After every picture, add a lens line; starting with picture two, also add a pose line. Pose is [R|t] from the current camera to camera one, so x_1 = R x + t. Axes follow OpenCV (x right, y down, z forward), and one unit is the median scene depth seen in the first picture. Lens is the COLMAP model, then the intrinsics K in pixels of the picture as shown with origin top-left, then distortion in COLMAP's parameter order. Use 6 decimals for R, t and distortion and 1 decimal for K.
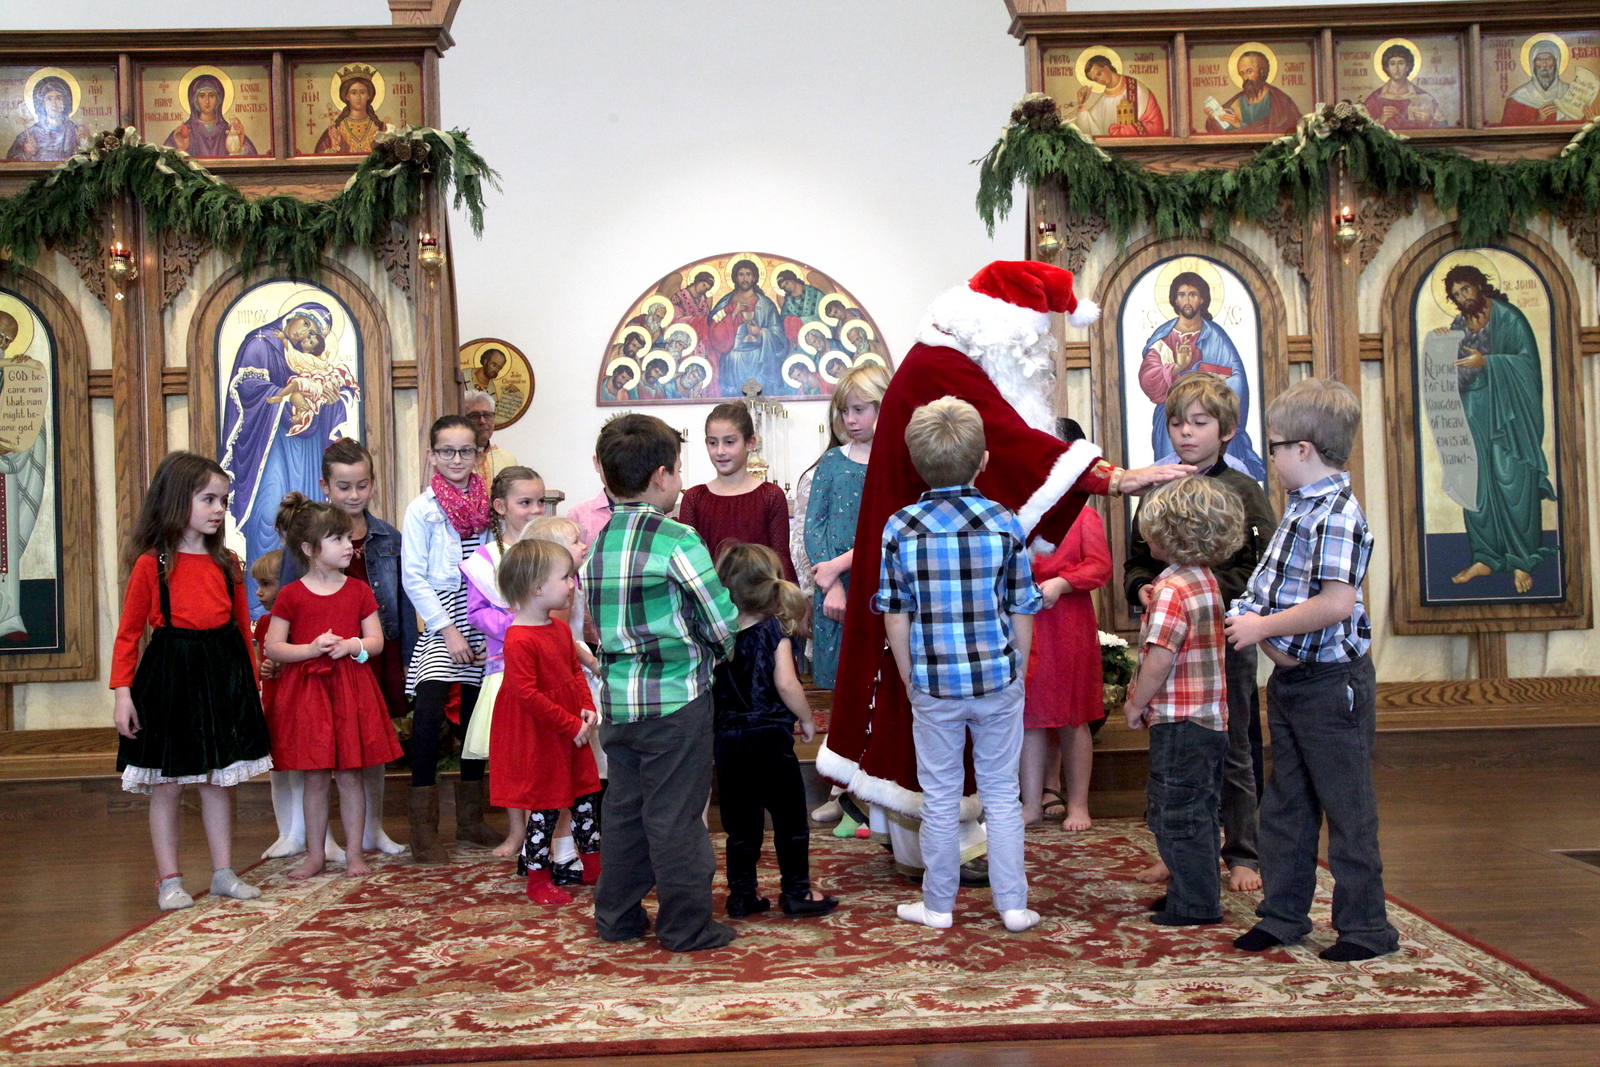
lens RADIAL K [[1543.2, 0, 802.4], [0, 1543.2, 553.6], [0, 0, 1]] dist [0.027432, 0.000000]
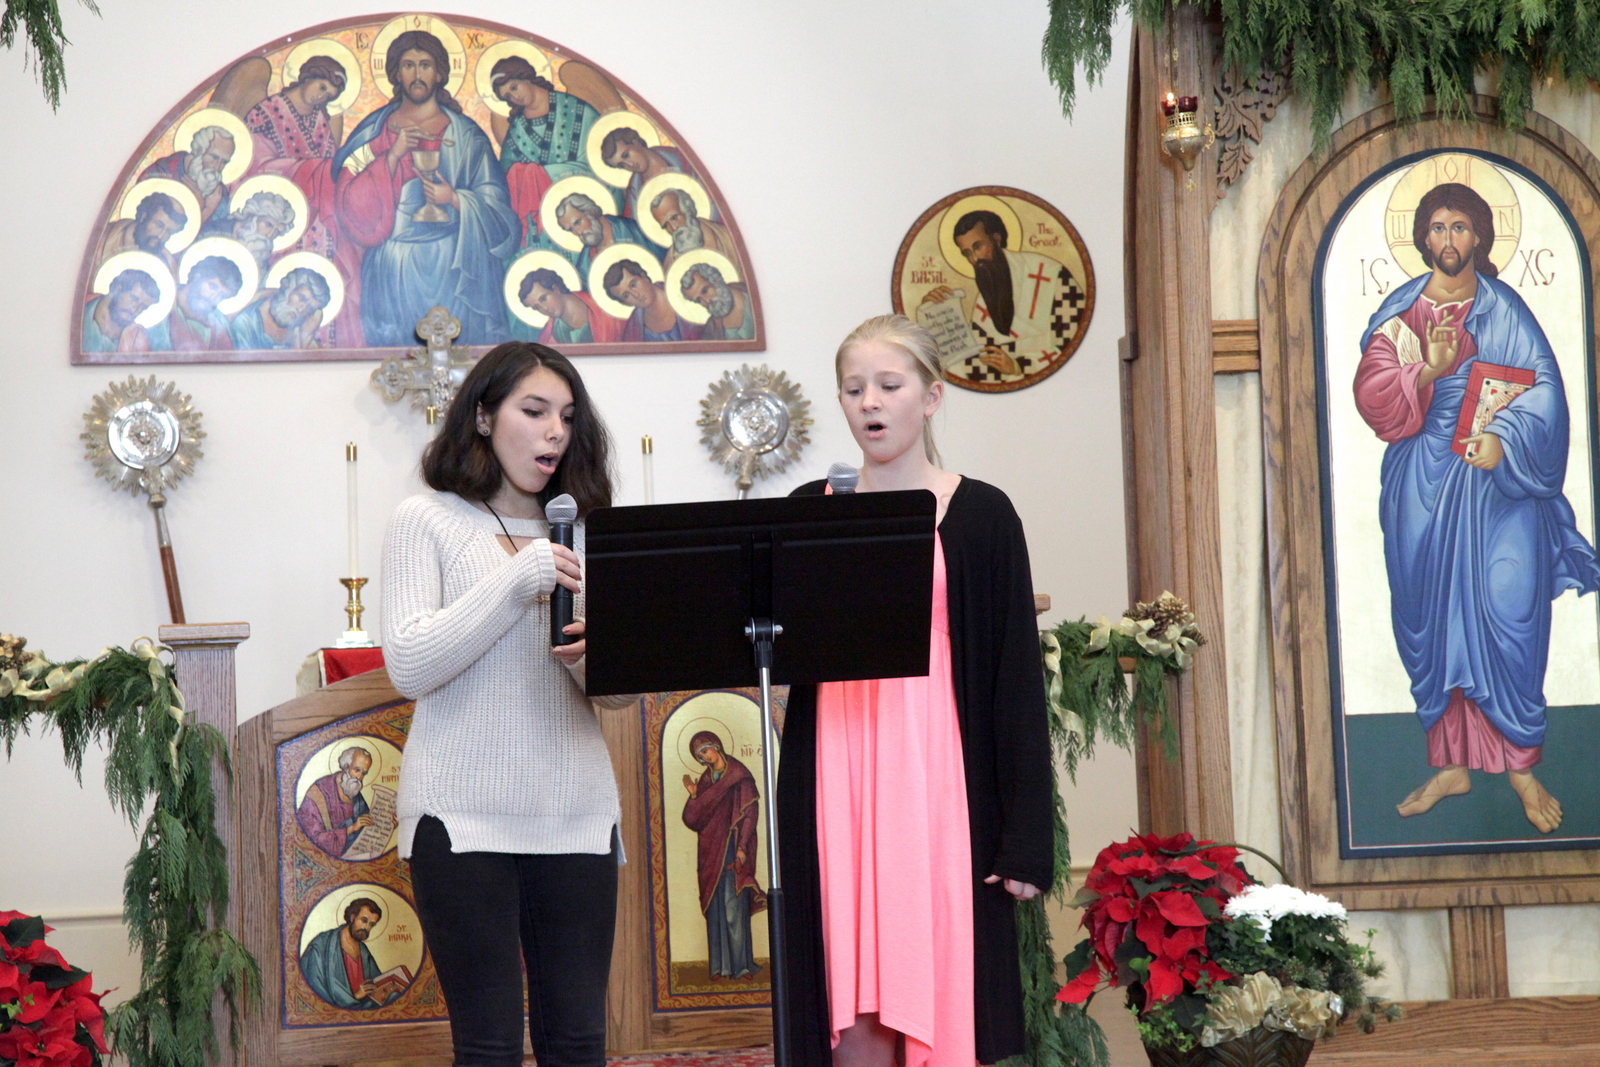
lens RADIAL K [[4307.6, 0, 782.1], [0, 4307.6, 569.3], [0, 0, 1]] dist [0.606935, 0.000000]
pose [[0.993238, -0.001323, 0.116090, -0.138624], [0.003234, 0.999862, -0.016273, -0.031802], [-0.116052, 0.016538, 0.993105, -0.412043]]
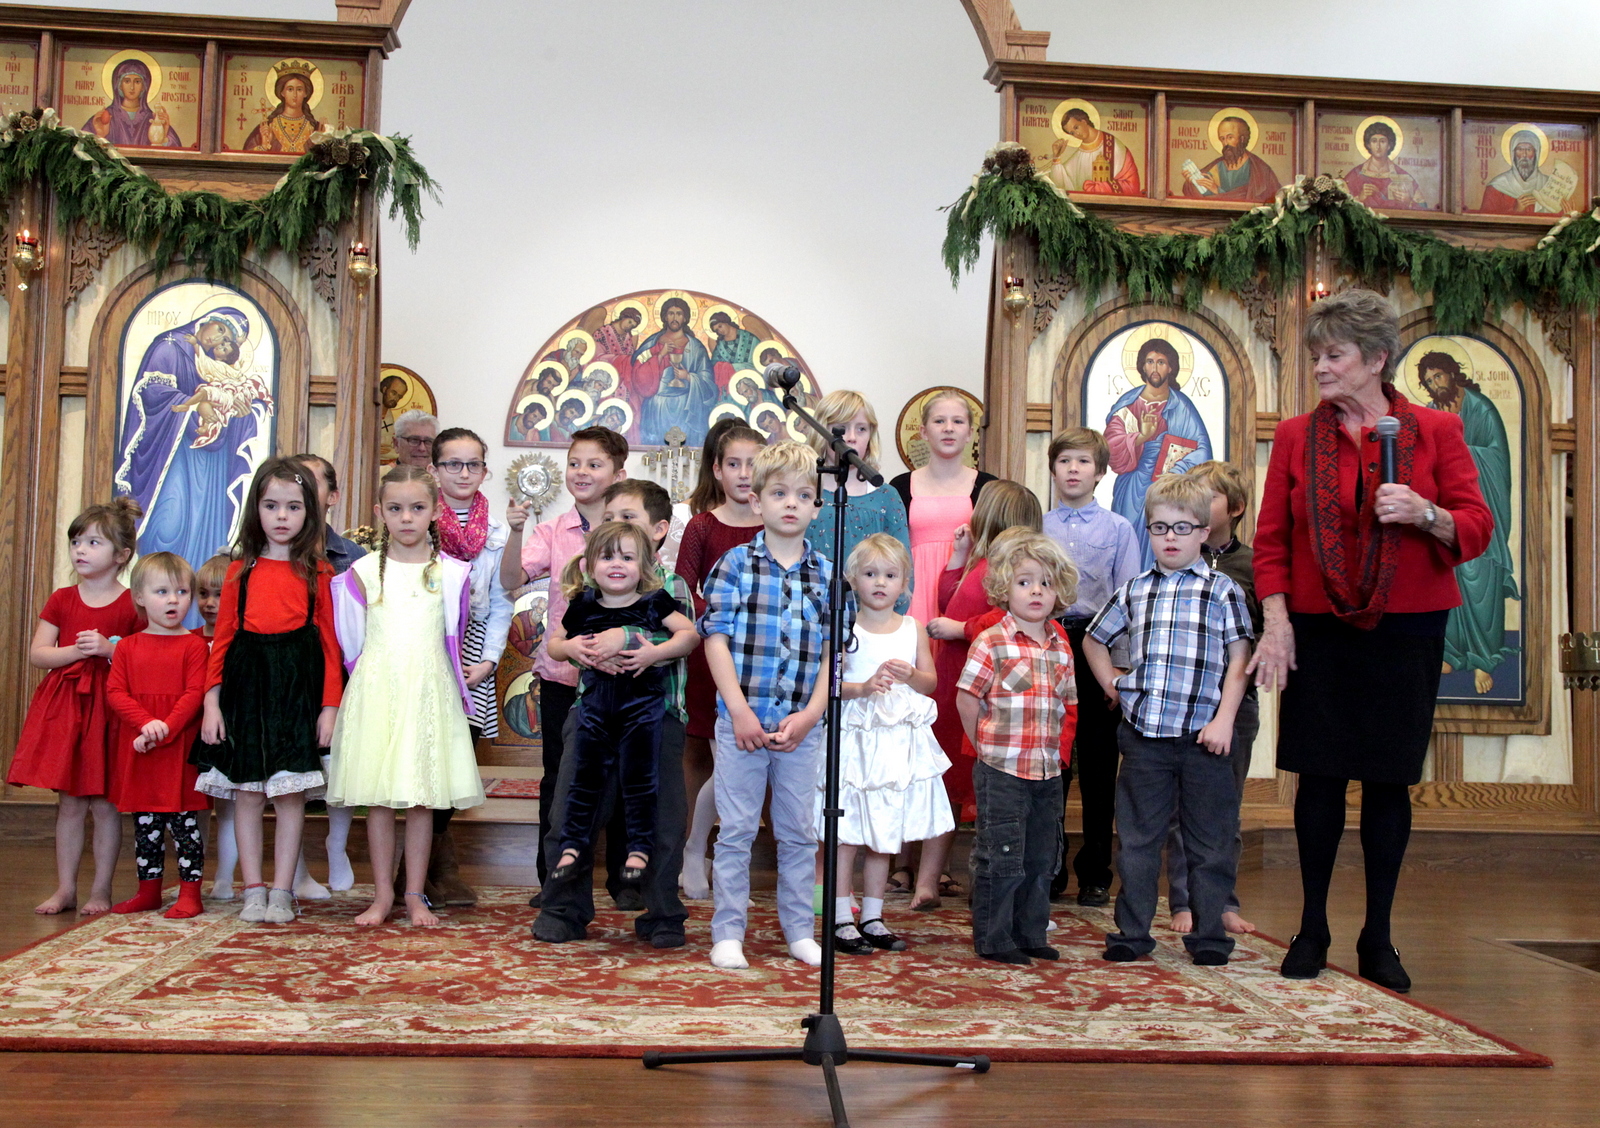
lens RADIAL K [[1743.1, 0, 785.9], [0, 1743.1, 576.8], [0, 0, 1]] dist [-0.003745, 0.000000]
pose [[0.996896, 0.060951, 0.049826, -0.024297], [-0.059109, 0.997542, -0.037644, 0.019067], [-0.051997, 0.034582, 0.998048, -0.057728]]
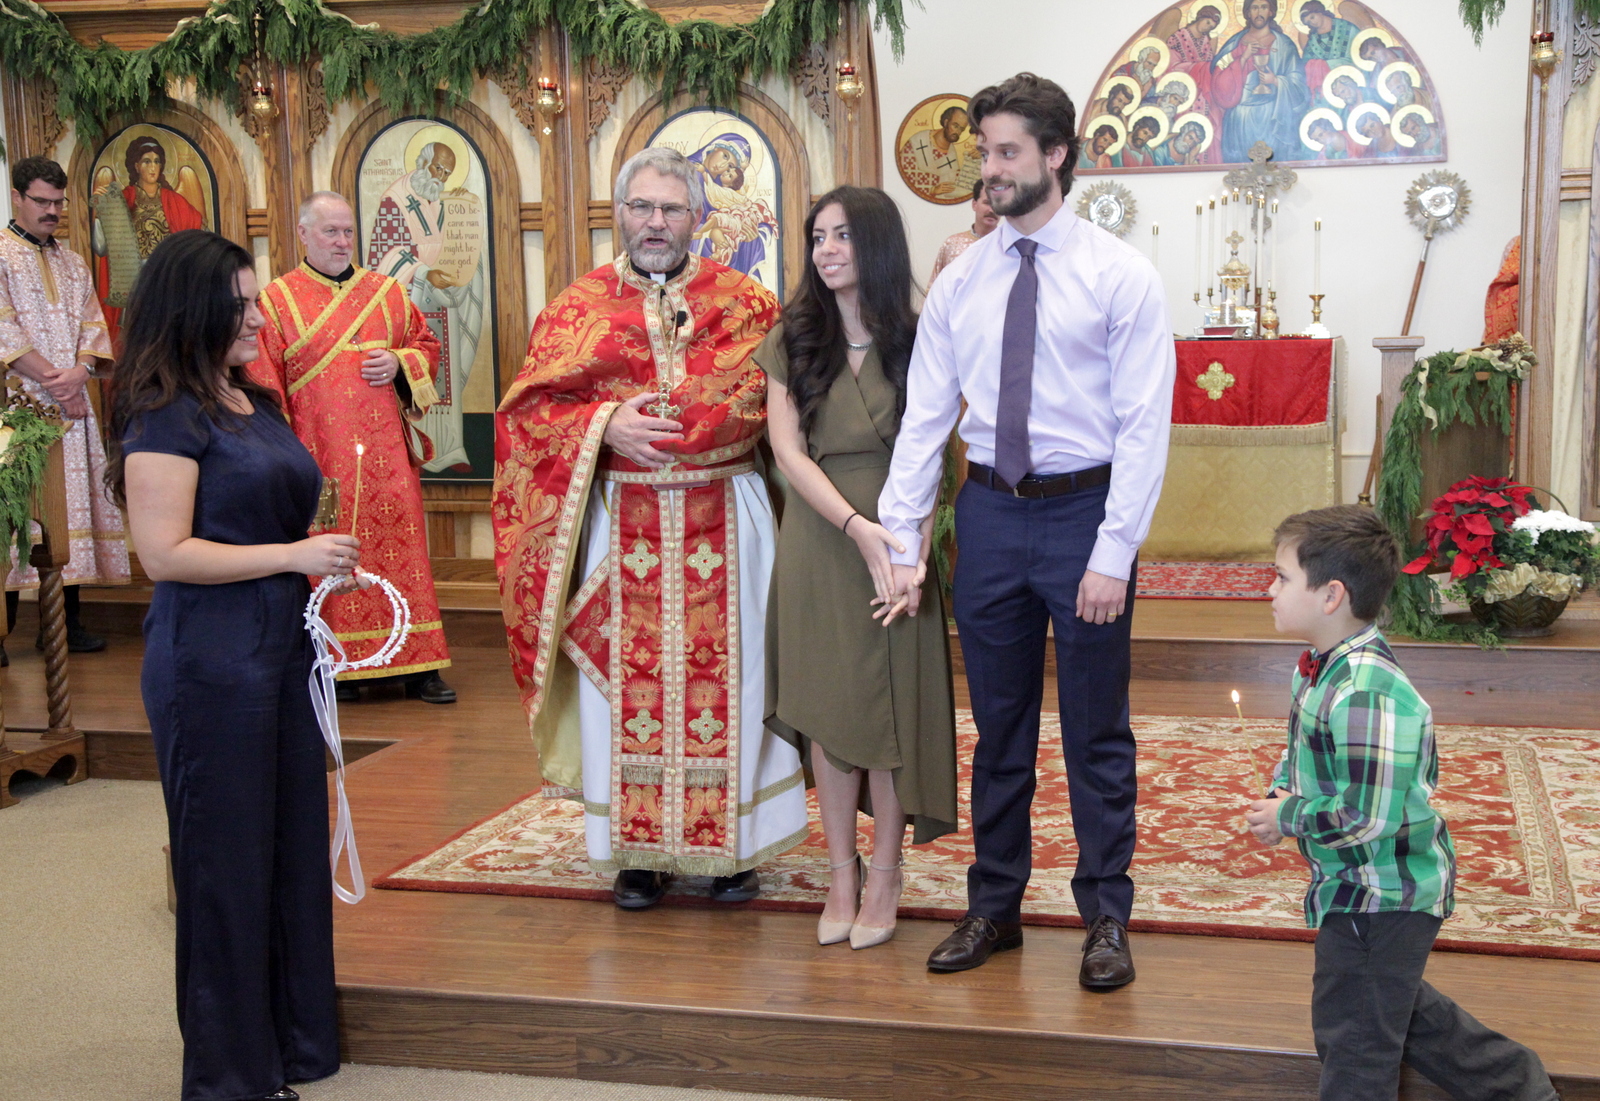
lens RADIAL K [[2028.2, 0, 873.9], [0, 2028.2, 605.3], [0, 0, 1]] dist [0.073280, 0.000000]
pose [[0.964831, 0.054706, -0.257117, 0.108247], [-0.011875, 0.986178, 0.165265, -0.081952], [0.262604, -0.156400, 0.952144, -0.223321]]
